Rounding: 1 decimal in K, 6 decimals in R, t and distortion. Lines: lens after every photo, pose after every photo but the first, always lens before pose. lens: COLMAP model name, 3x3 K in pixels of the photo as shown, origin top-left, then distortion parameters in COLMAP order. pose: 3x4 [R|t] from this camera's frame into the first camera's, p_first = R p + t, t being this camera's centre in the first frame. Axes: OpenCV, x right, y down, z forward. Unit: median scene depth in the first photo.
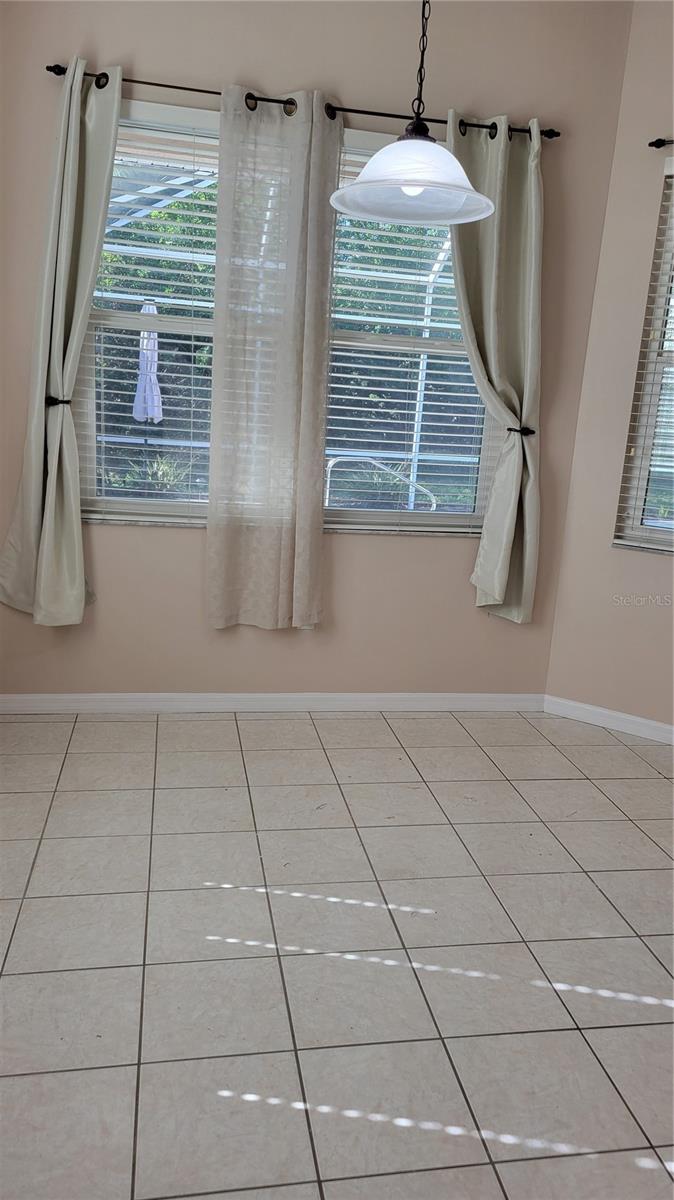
lens RADIAL K [[909.3, 0, 337.0], [0, 909.3, 600.0], [0, 0, 1]] dist [0.076827, -0.057595]
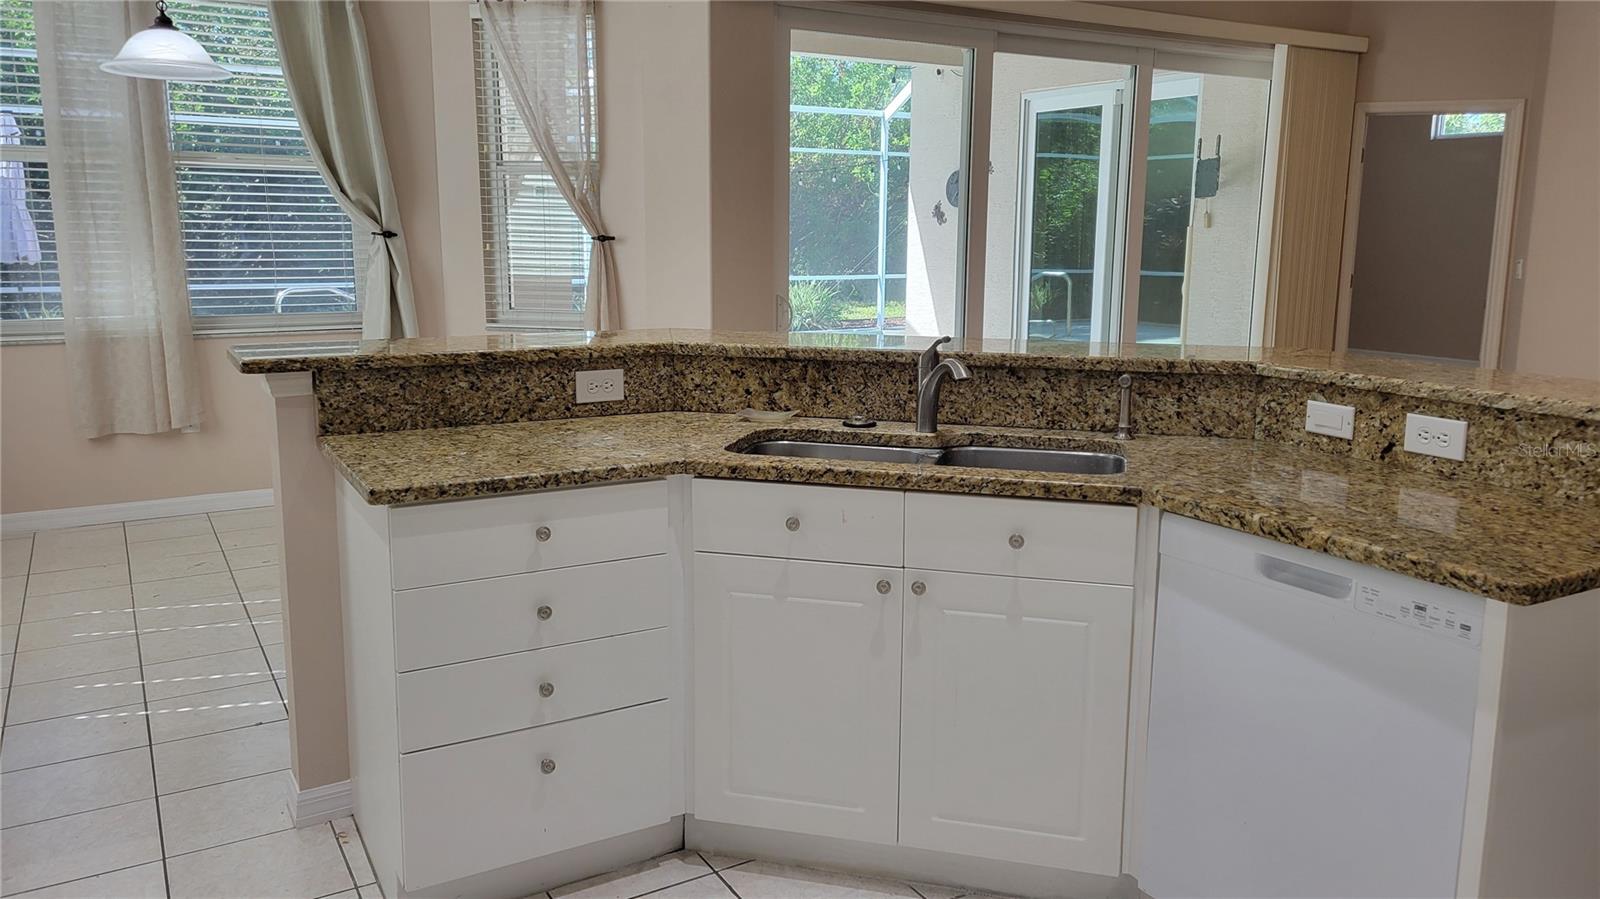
lens RADIAL K [[1211.9, 0, 830.2], [0, 1211.9, 422.8], [0, 0, 1]] dist [0.076232, -0.067814]
pose [[0.932221, -0.117043, 0.342441, 0.175166], [0.132900, 0.990860, -0.023126, 0.157979], [-0.336604, 0.067069, 0.939255, -0.604079]]
